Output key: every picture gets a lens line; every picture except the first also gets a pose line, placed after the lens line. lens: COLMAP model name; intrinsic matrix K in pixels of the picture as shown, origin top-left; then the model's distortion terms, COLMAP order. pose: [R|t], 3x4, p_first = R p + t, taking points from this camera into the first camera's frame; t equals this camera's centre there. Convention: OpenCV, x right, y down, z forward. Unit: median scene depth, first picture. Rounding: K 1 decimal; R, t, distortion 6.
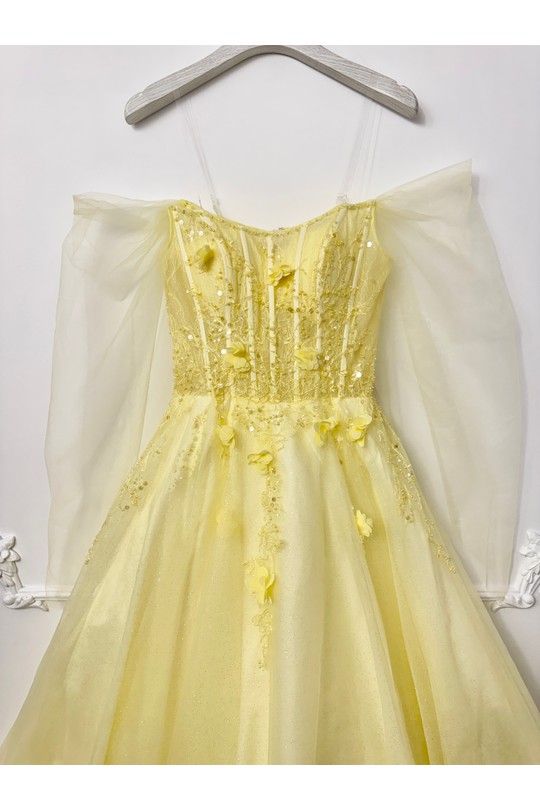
lens RADIAL K [[569.1, 0, 260.8], [0, 569.1, 428.5], [0, 0, 1]] dist [0.054152, -0.009306]
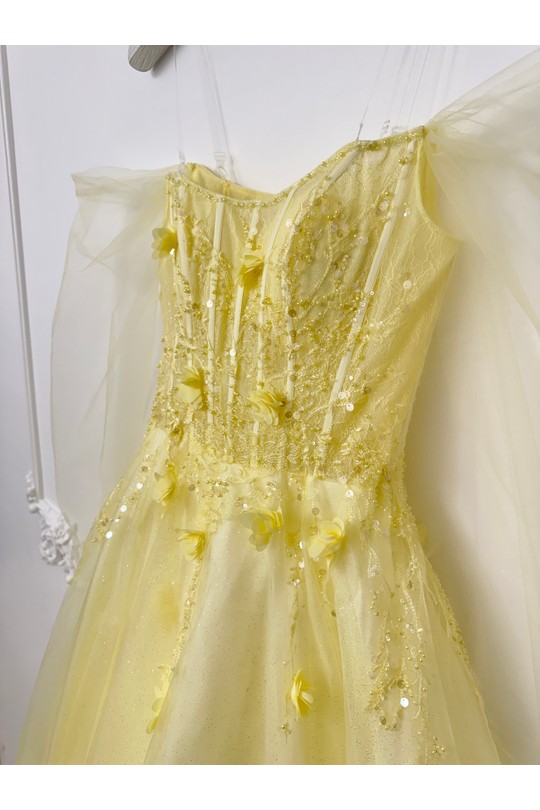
lens RADIAL K [[539.1, 0, 252.6], [0, 539.1, 409.2], [0, 0, 1]] dist [0.054757, -0.042925]
pose [[0.780662, 0.165138, -0.602741, 0.419316], [-0.130003, 0.986270, 0.101839, -0.174307], [0.611282, -0.001144, 0.791412, 0.513287]]
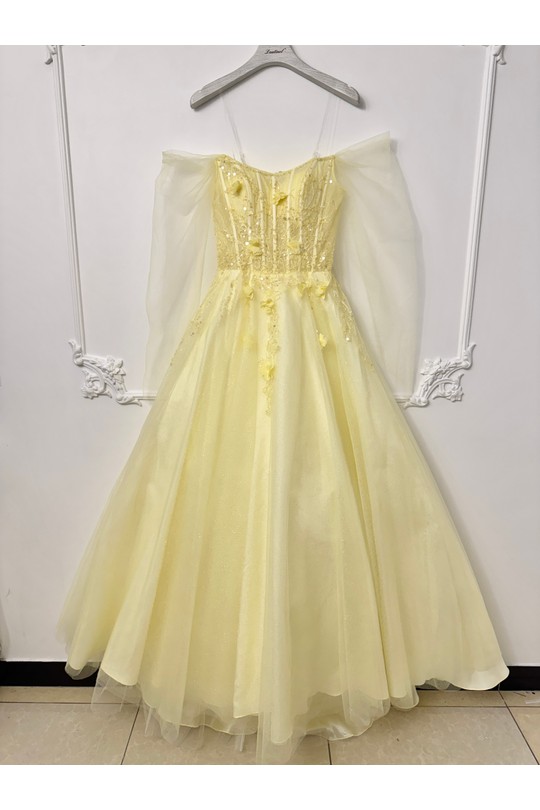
lens RADIAL K [[539.1, 0, 262.0], [0, 539.1, 416.7], [0, 0, 1]] dist [0.054757, -0.042925]
pose [[0.999903, 0.009191, -0.010434, 0.004186], [-0.008424, 0.997418, 0.071317, 0.278295], [0.011062, -0.071222, 0.997399, -0.708162]]
